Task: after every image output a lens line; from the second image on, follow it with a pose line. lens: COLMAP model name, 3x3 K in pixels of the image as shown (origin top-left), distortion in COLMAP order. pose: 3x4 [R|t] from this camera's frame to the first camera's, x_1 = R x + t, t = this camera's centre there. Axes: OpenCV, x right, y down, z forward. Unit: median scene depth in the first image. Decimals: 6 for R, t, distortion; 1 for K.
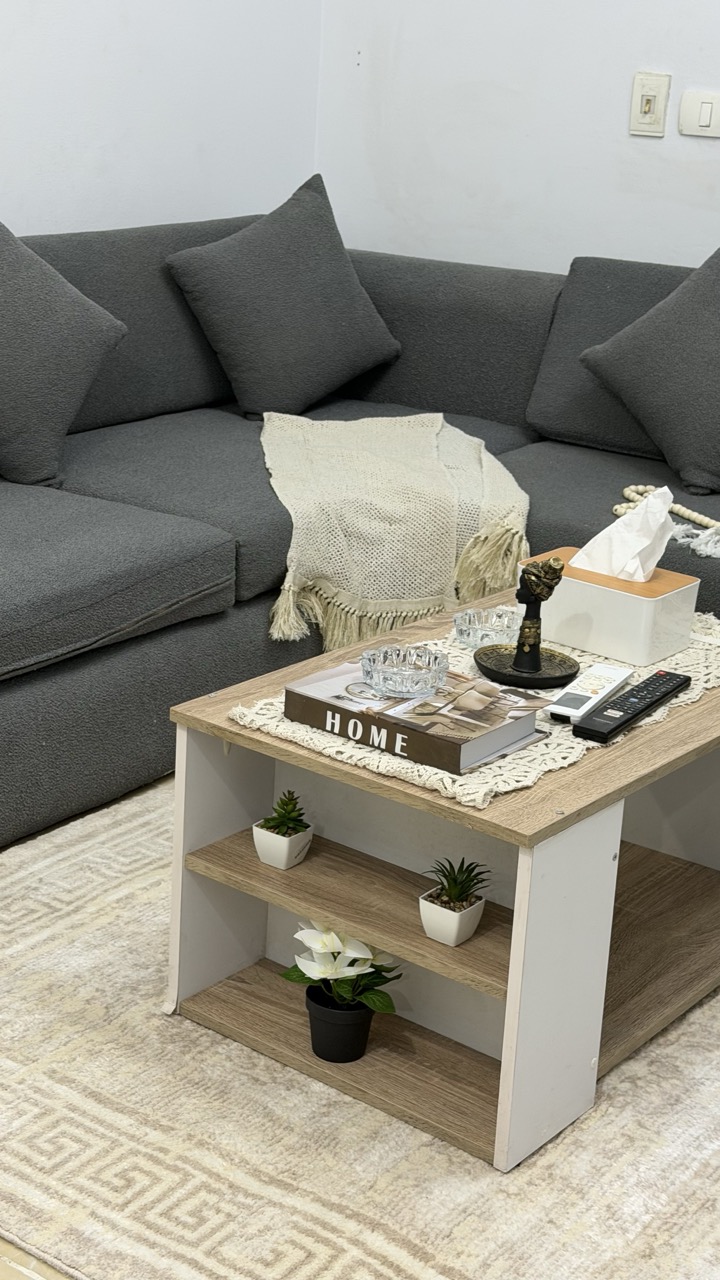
lens RADIAL K [[1904.0, 0, 350.1], [0, 1904.0, 633.7], [0, 0, 1]] dist [0.158383, 0.000000]
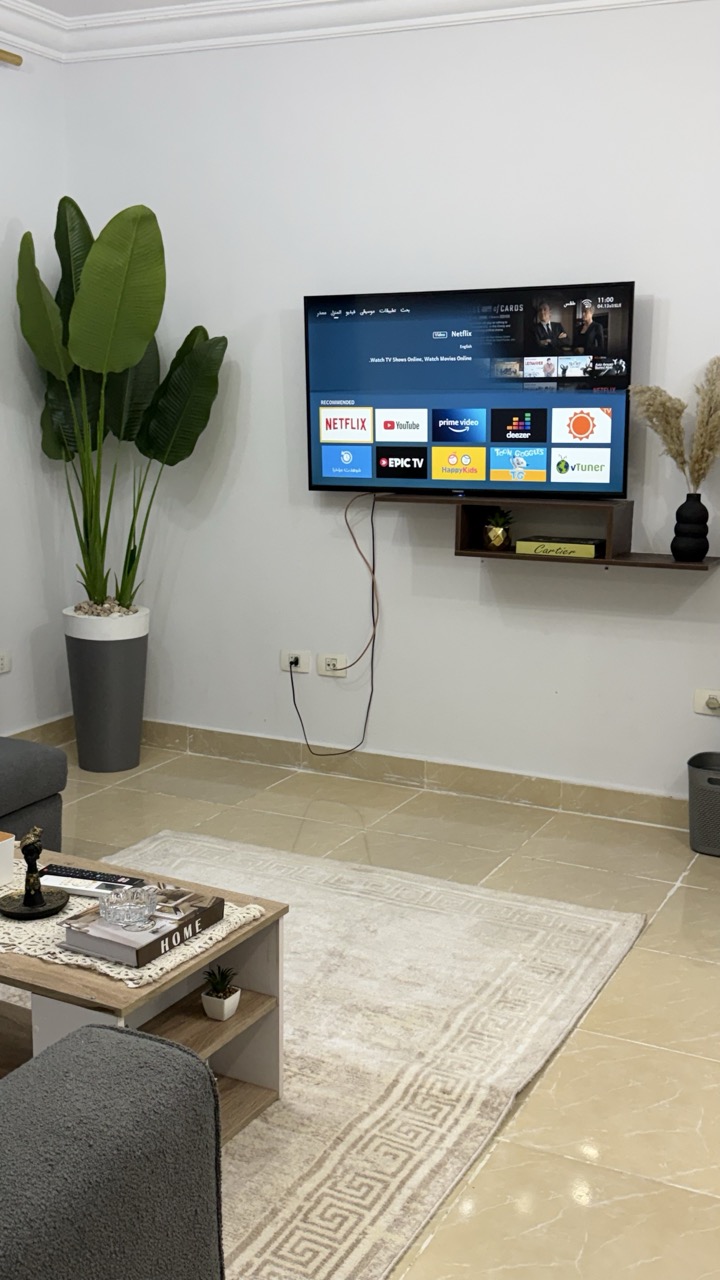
lens RADIAL K [[1338.4, 0, 368.3], [0, 1338.4, 640.1], [0, 0, 1]] dist [0.080320, 0.000000]
pose [[-0.171420, -0.236941, 0.956281, -1.000630], [0.285408, 0.917083, 0.278390, -0.428160], [-0.942951, 0.320652, -0.089581, 0.844948]]
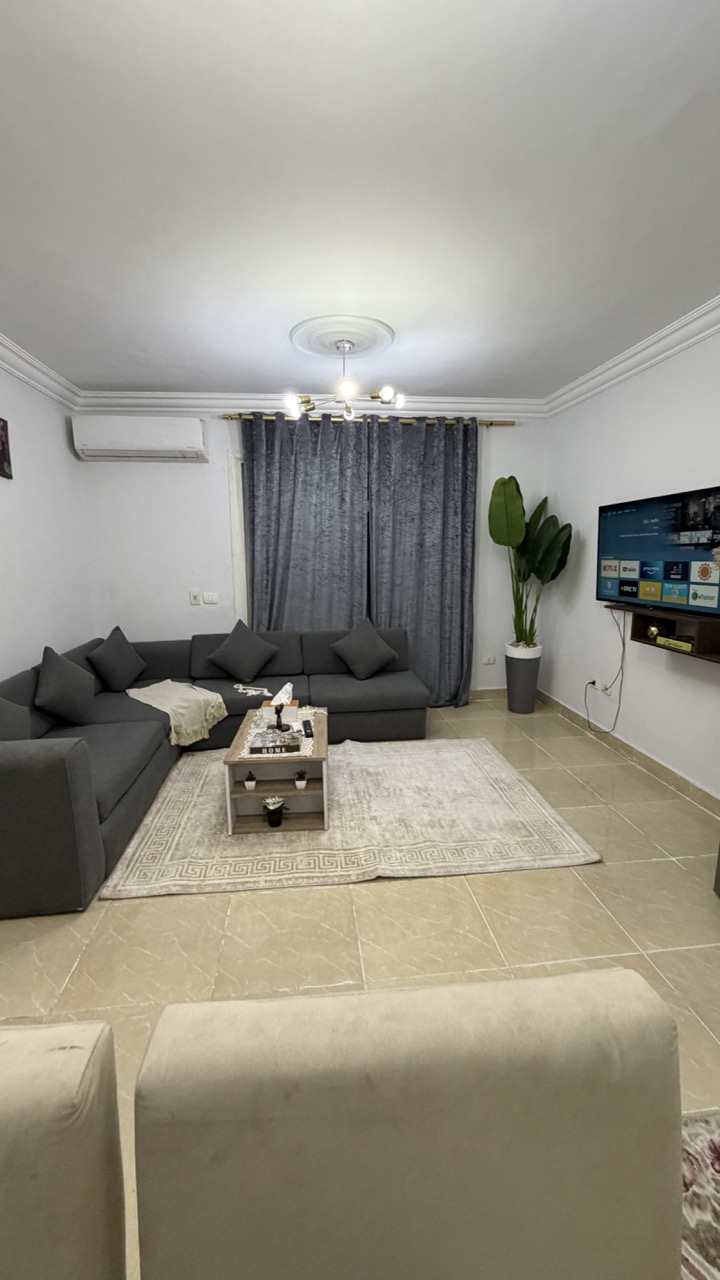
lens RADIAL K [[514.0, 0, 360.8], [0, 514.0, 632.5], [0, 0, 1]] dist [0.002826, -0.002228]
pose [[0.741078, -0.170460, 0.649421, -0.561773], [0.257052, 0.965574, -0.039888, -0.111660], [-0.620265, 0.196495, 0.759382, -0.100293]]
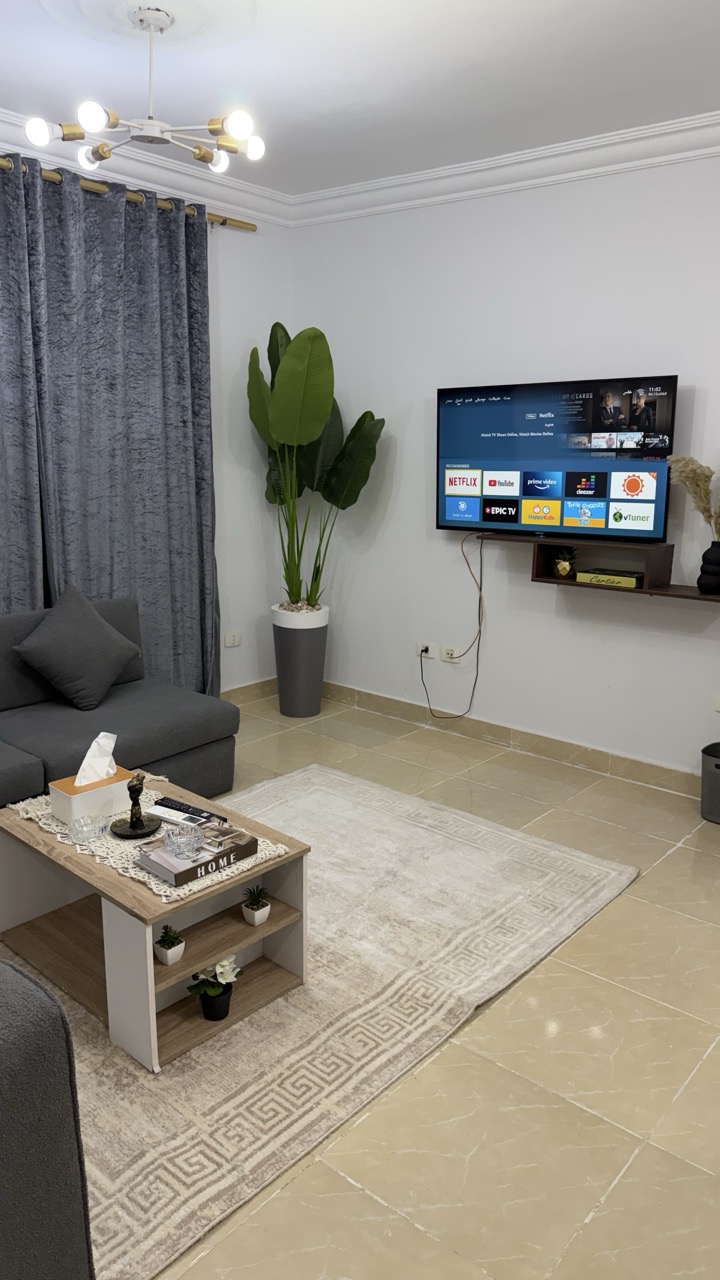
lens RADIAL K [[897.4, 0, 360.6], [0, 897.4, 640.0], [0, 0, 1]] dist [0.066833, -0.088937]
pose [[0.077229, -0.269113, 0.960007, -0.879400], [0.299680, 0.924623, 0.235086, -0.370875], [-0.950909, 0.269539, 0.152056, 0.592860]]
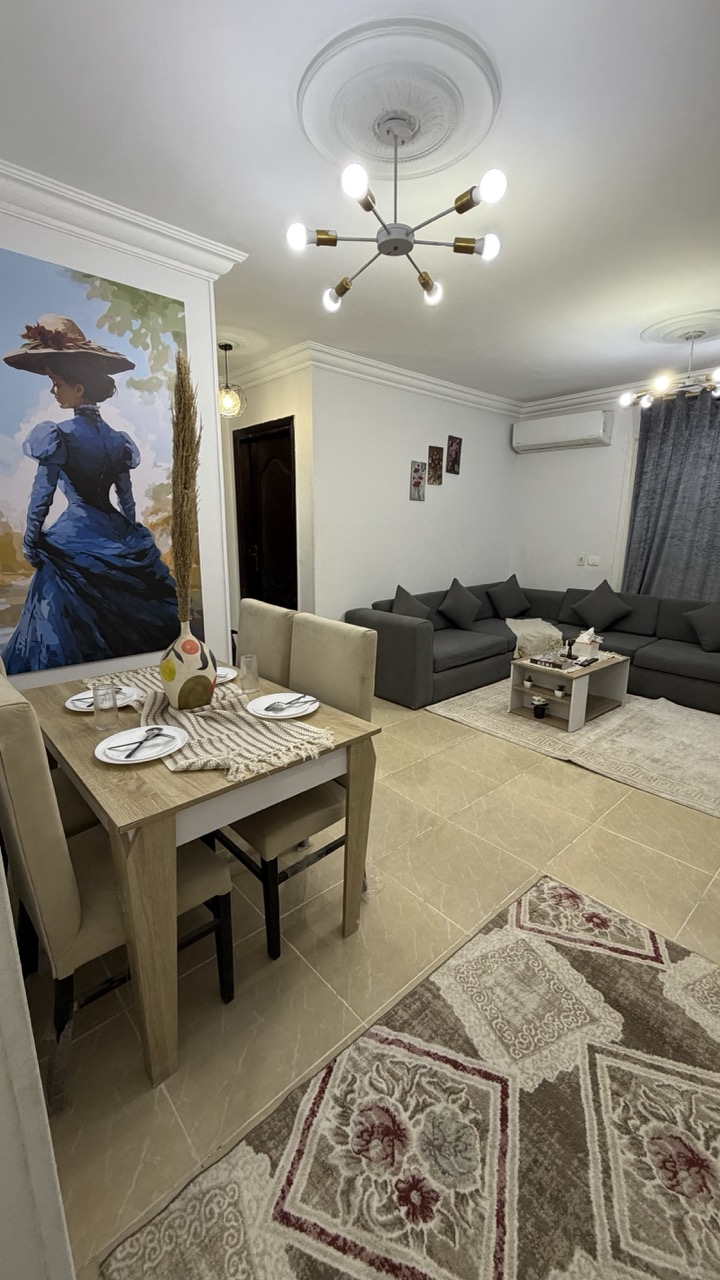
lens RADIAL K [[514.0, 0, 359.6], [0, 514.0, 634.4], [0, 0, 1]] dist [0.002826, -0.002228]
pose [[0.974366, -0.002947, -0.224951, -0.199833], [-0.020615, 0.994538, -0.102321, 0.136206], [0.224023, 0.104336, 0.968983, -0.773038]]
